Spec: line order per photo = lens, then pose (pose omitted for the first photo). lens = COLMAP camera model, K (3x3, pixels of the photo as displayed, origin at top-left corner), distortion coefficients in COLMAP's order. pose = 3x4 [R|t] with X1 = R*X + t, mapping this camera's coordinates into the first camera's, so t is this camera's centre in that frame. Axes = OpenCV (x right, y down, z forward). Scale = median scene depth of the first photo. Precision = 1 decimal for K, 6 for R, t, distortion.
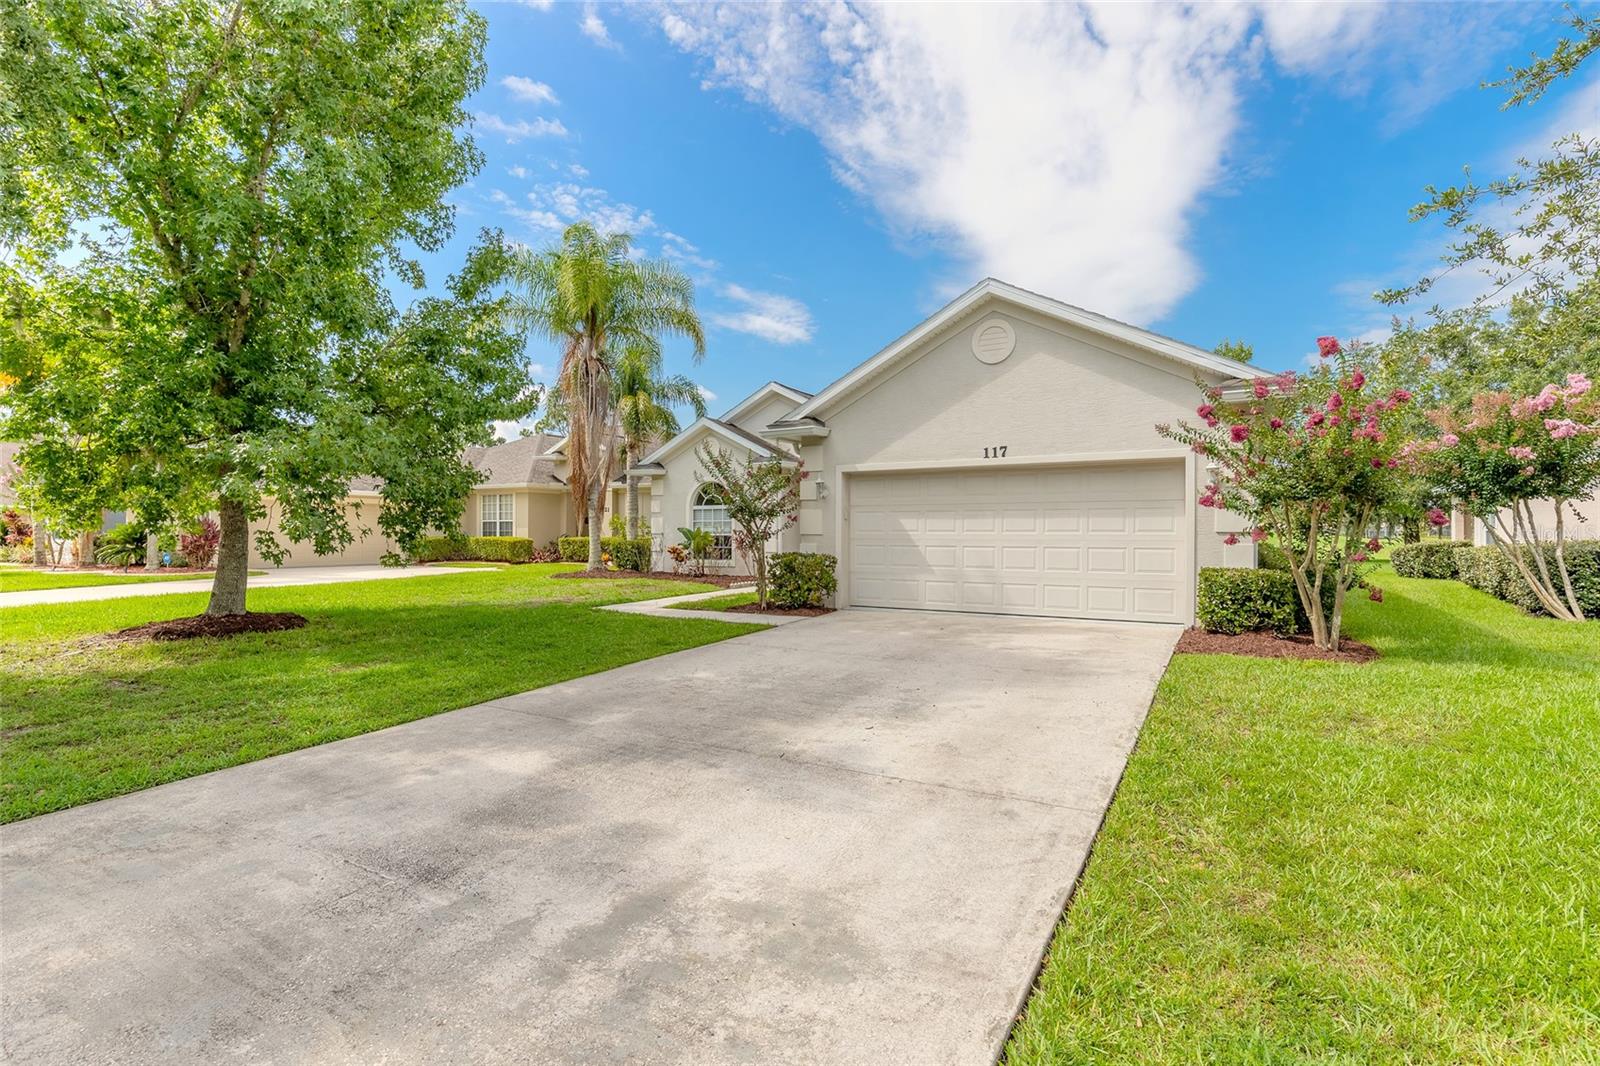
lens RADIAL K [[780.7, 0, 789.5], [0, 780.7, 524.8], [0, 0, 1]] dist [-0.004621, 0.001359]
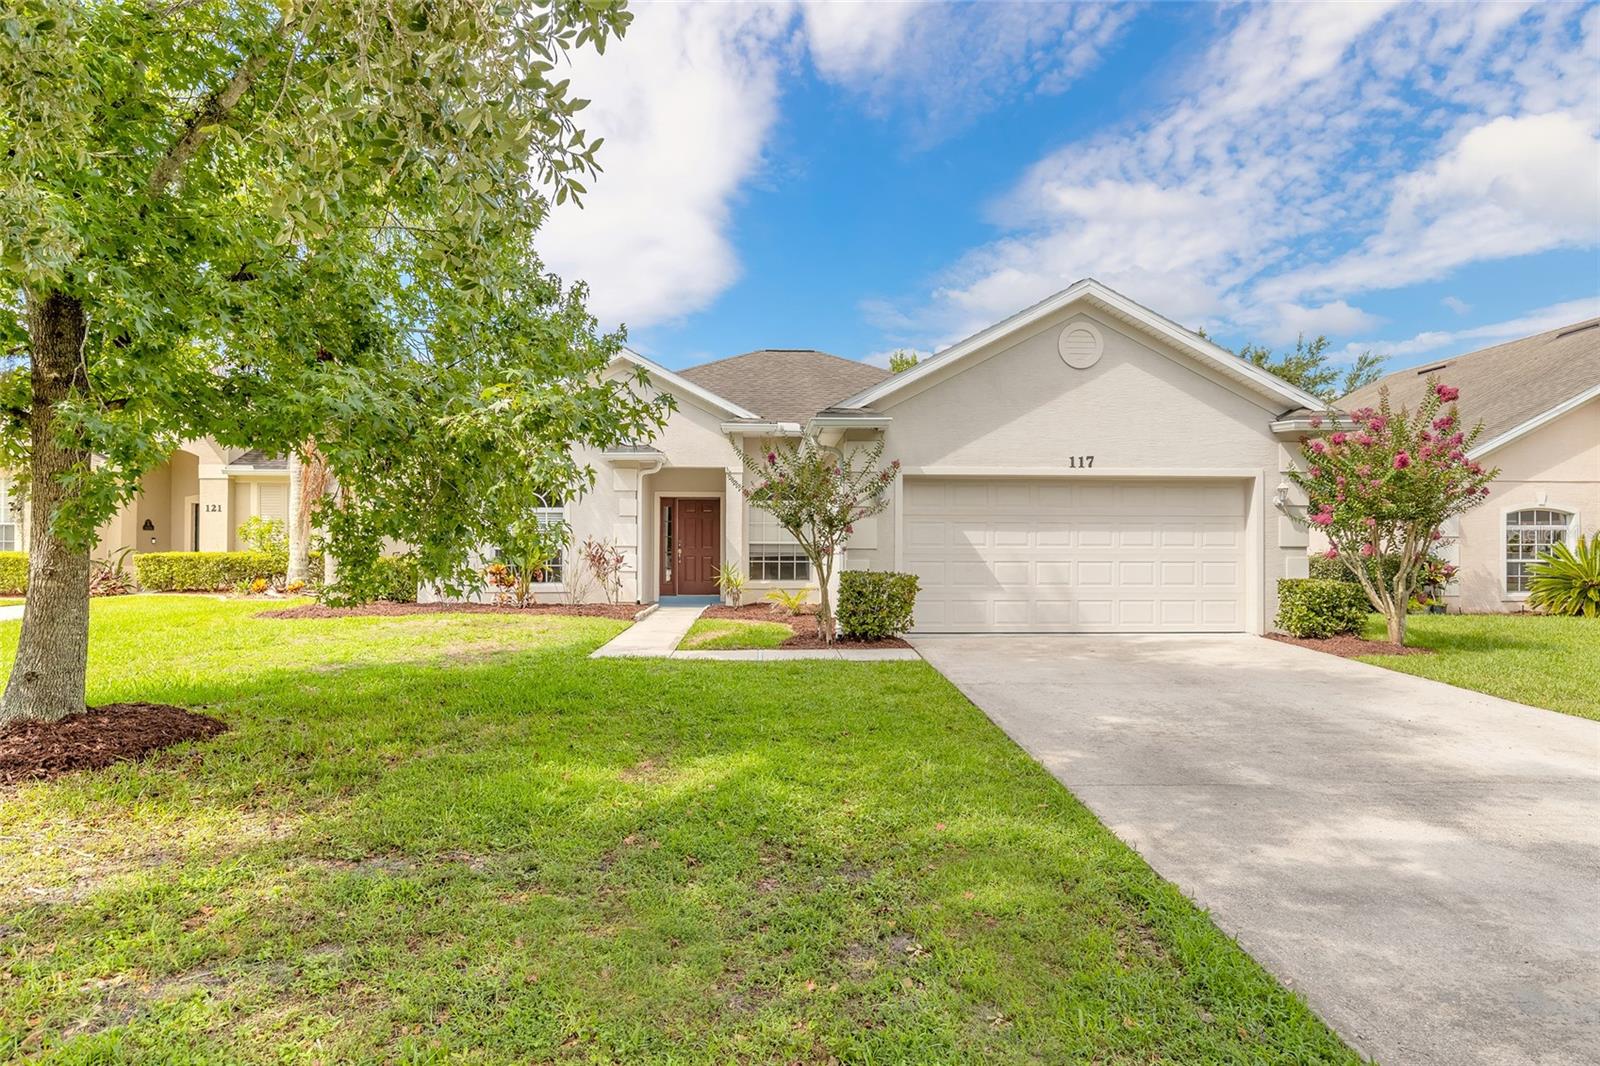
lens RADIAL K [[928.7, 0, 831.8], [0, 928.7, 544.3], [0, 0, 1]] dist [0.013746, 0.000290]
pose [[0.829490, 0.000629, 0.558522, -0.575792], [-0.007420, 0.999924, 0.009894, -0.001715], [-0.558473, -0.012351, 0.829431, 0.214319]]
